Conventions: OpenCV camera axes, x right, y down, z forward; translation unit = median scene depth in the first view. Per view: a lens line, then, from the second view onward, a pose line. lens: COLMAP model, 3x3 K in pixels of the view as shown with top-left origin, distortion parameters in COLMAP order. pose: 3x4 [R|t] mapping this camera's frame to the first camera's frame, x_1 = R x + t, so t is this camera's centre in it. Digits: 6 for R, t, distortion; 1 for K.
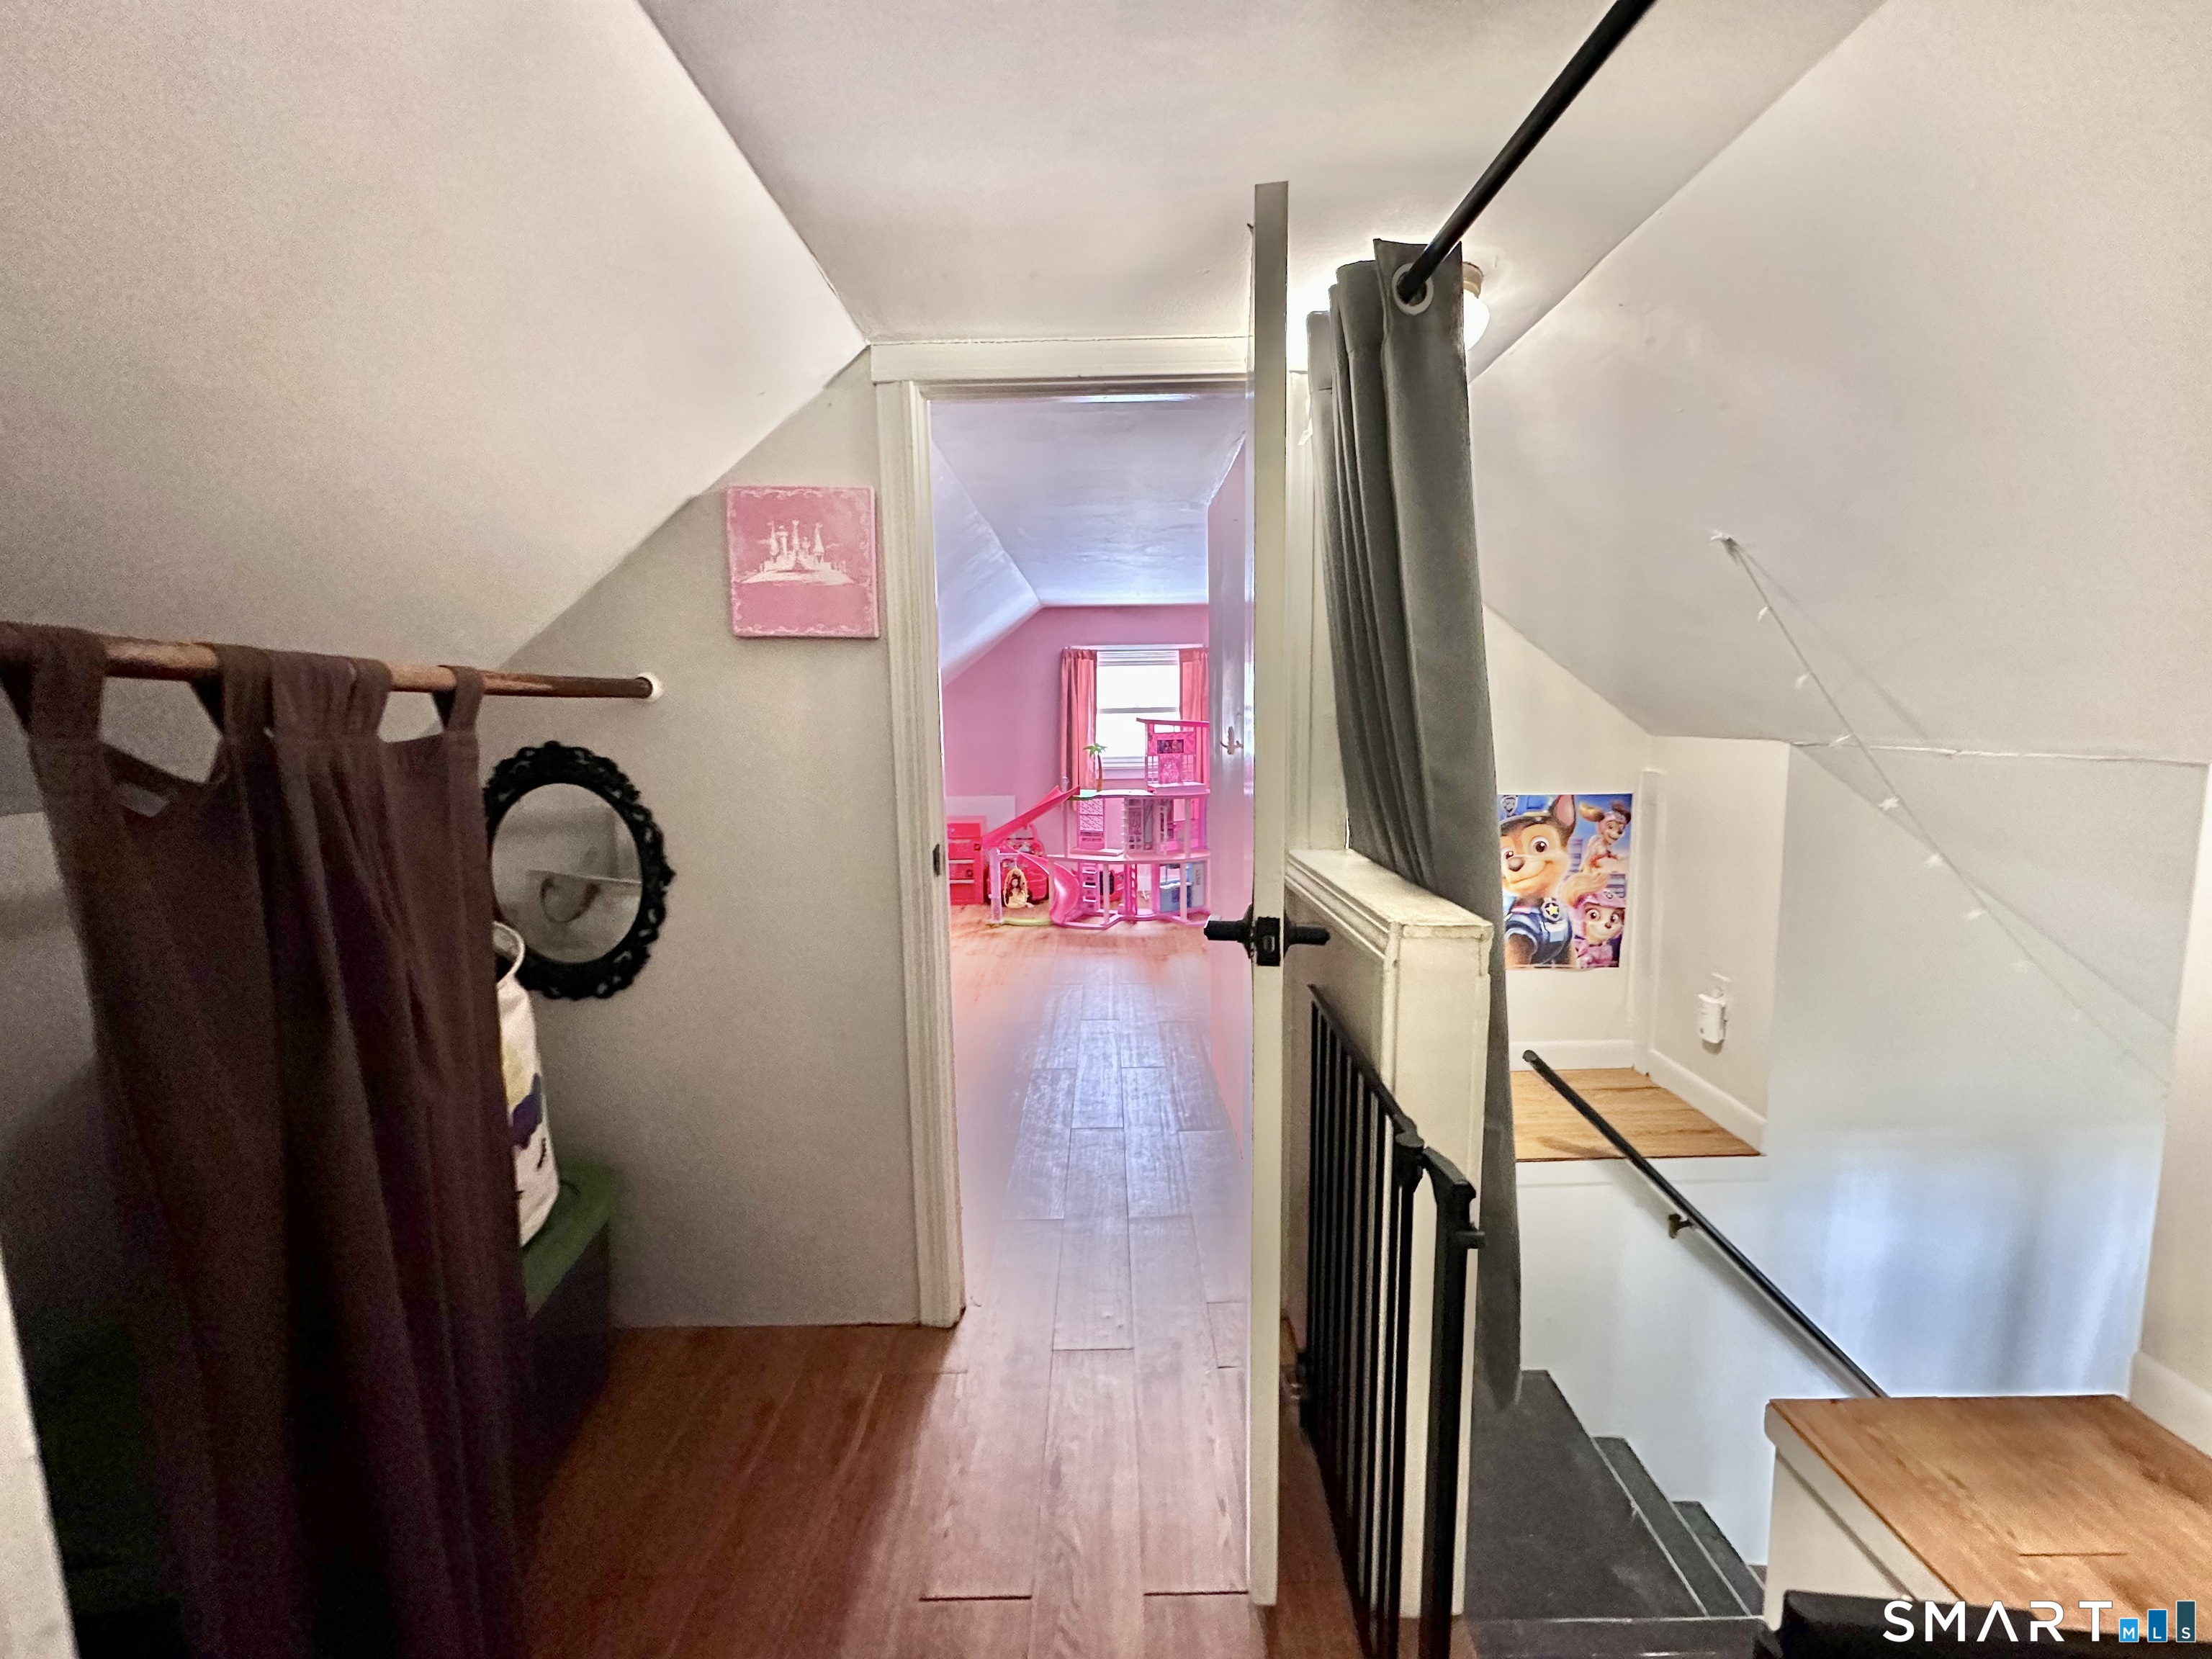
lens RADIAL K [[884.5, 0, 1109.0], [0, 884.5, 829.0], [0, 0, 1]] dist [-0.001148, -0.000135]
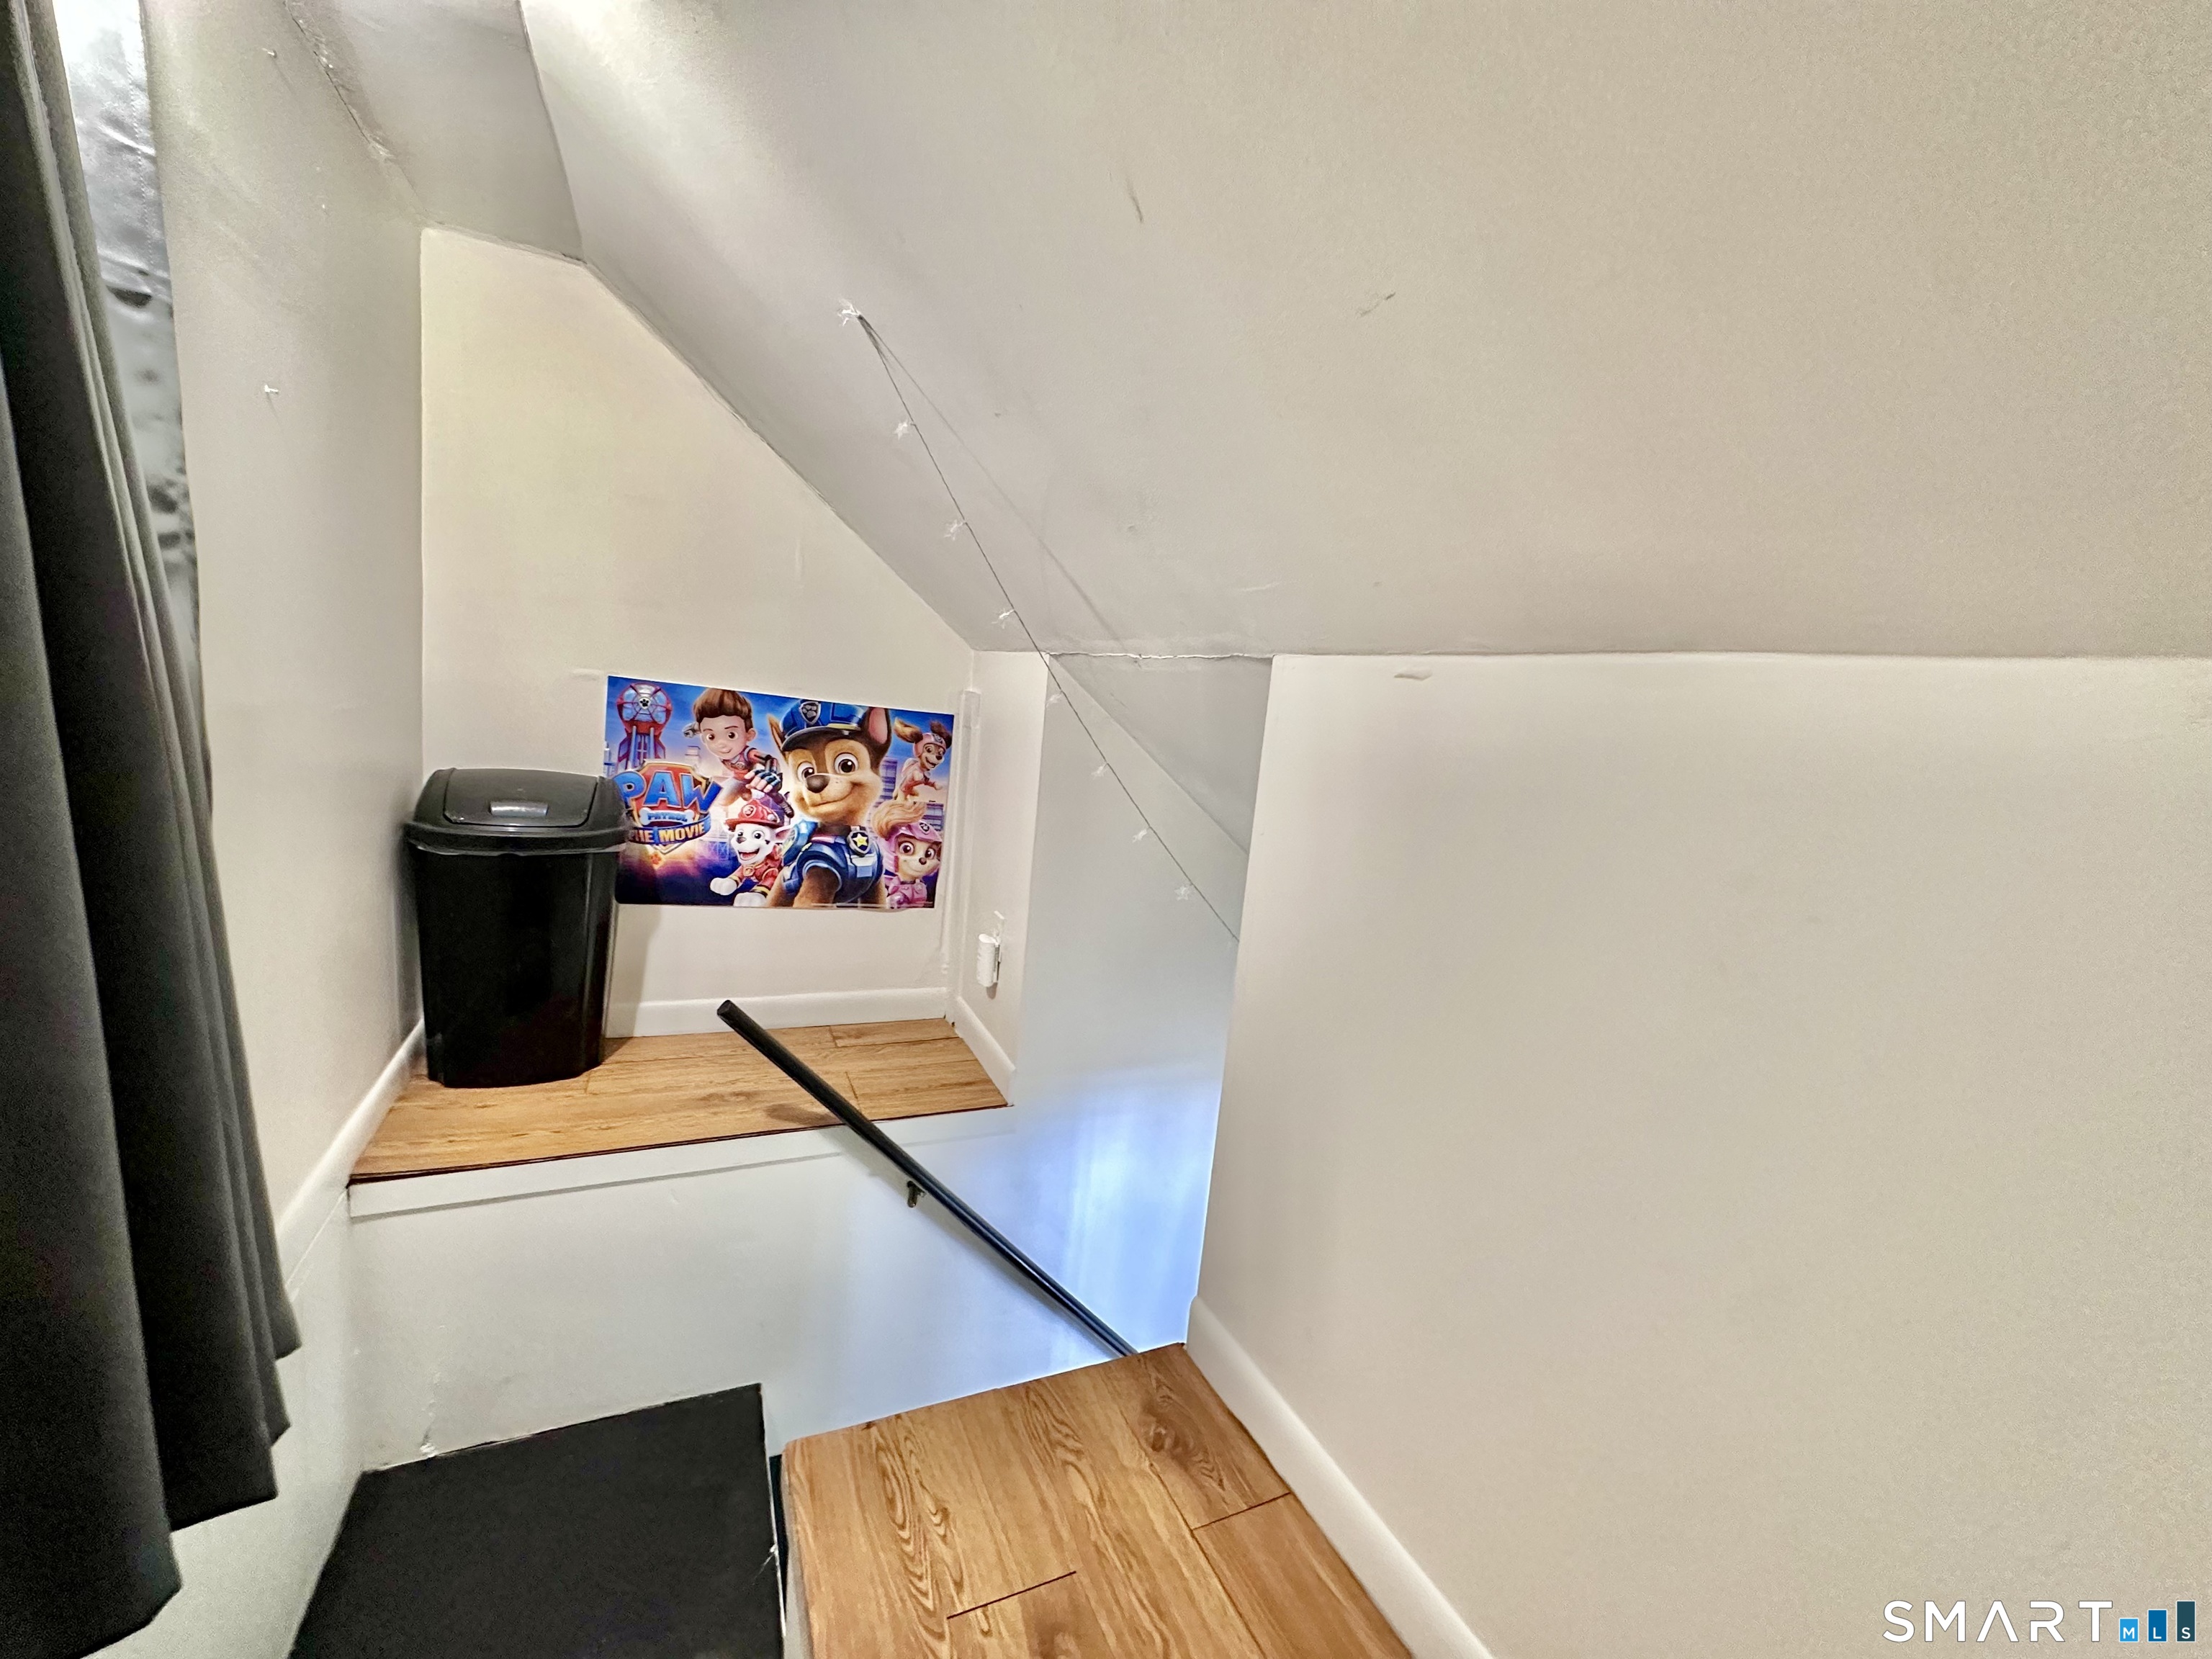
lens RADIAL K [[884.5, 0, 1097.1], [0, 884.5, 831.1], [0, 0, 1]] dist [-0.001148, -0.000135]
pose [[0.891546, 0.049783, 0.450187, 0.320948], [-0.069967, 0.997148, 0.028293, 0.041832], [-0.447494, -0.056722, 0.892486, 0.124616]]
